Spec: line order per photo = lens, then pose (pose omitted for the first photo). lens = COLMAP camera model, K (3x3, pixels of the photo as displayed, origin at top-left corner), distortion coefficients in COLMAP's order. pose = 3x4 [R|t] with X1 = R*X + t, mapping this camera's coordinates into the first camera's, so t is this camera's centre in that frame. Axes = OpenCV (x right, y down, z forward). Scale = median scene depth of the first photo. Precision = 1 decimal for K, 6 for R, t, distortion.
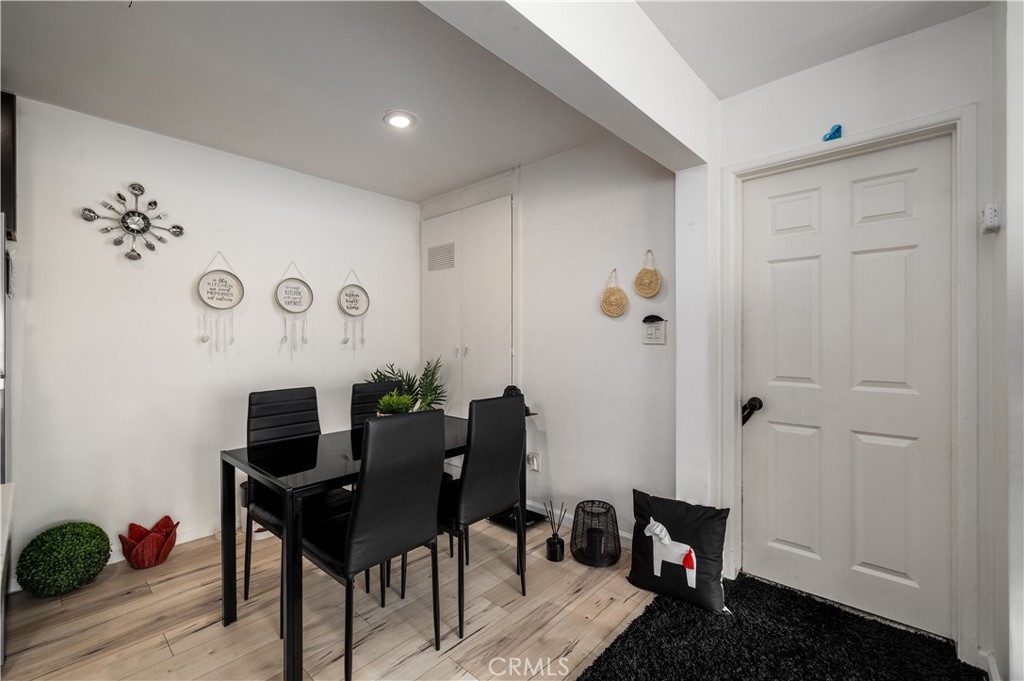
lens RADIAL K [[434.9, 0, 512.0], [0, 434.9, 337.8], [0, 0, 1]] dist [0.000586, 0.000054]
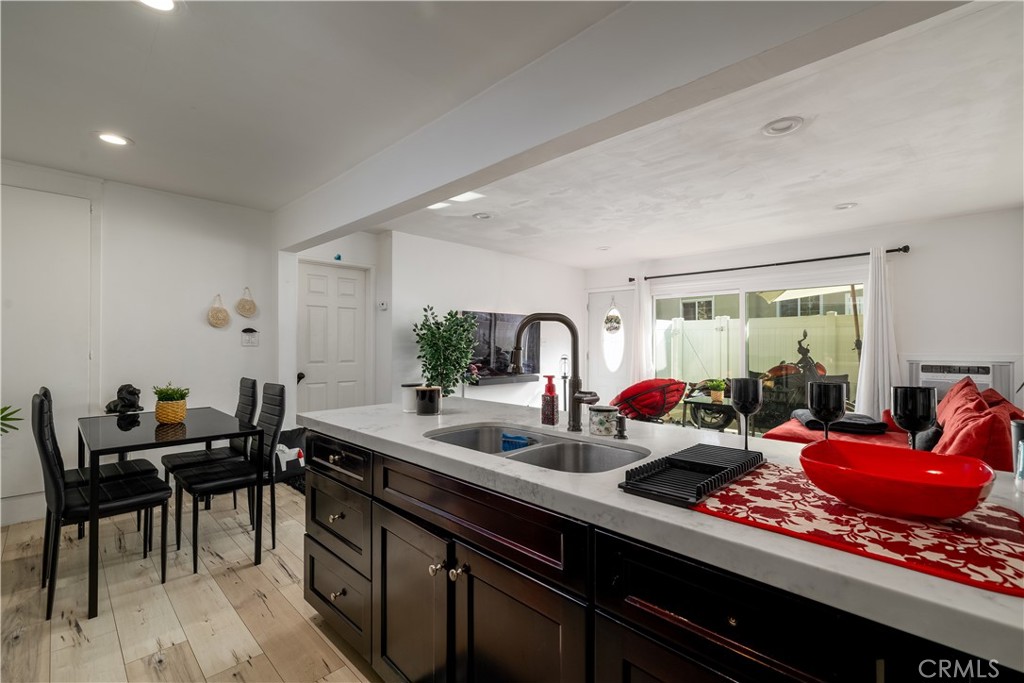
lens RADIAL K [[434.9, 0, 511.9], [0, 434.9, 341.3], [0, 0, 1]] dist [0.000586, 0.000054]
pose [[0.022316, 0.012186, 0.999677, -1.447850], [-0.000198, 0.999926, -0.012184, 0.017828], [-0.999751, 0.000074, 0.022317, -0.008988]]
